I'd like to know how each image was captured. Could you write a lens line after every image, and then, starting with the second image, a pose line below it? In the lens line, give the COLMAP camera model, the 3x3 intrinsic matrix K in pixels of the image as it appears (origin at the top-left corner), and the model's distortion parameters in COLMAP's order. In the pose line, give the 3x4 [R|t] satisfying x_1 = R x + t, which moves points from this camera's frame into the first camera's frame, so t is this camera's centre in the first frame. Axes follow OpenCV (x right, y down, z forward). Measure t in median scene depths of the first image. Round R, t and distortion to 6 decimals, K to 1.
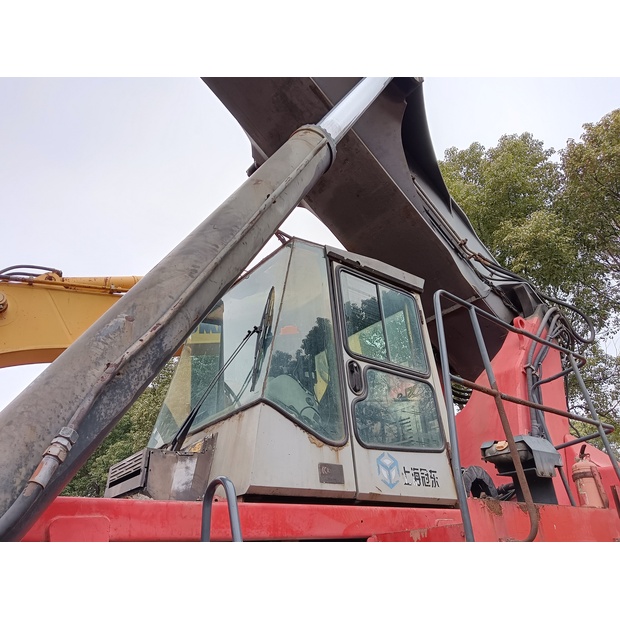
lens RADIAL K [[487.2, 0, 310.0], [0, 487.2, 310.0], [0, 0, 1]] dist [0.047430, -0.077449]
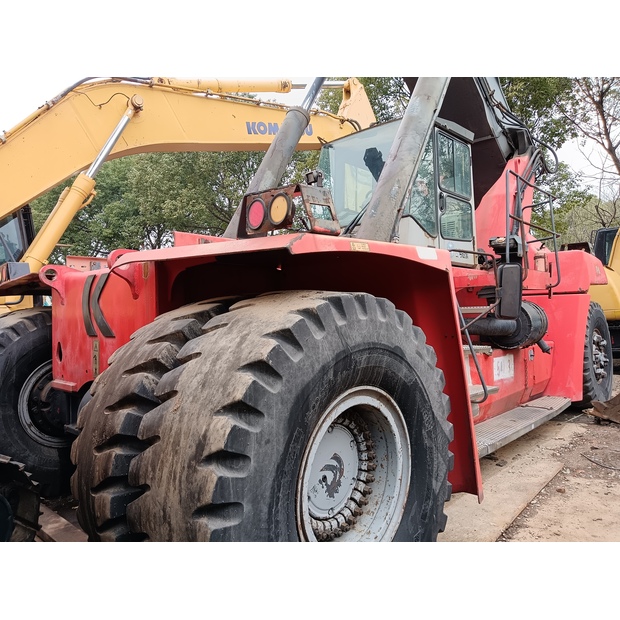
lens RADIAL K [[496.6, 0, 310.0], [0, 496.6, 310.0], [0, 0, 1]] dist [0.088927, -0.185308]
pose [[0.987490, 0.032959, 0.154201, -0.532810], [-0.098534, 0.892454, 0.440247, -0.221443], [-0.123107, -0.449933, 0.884536, -0.632862]]
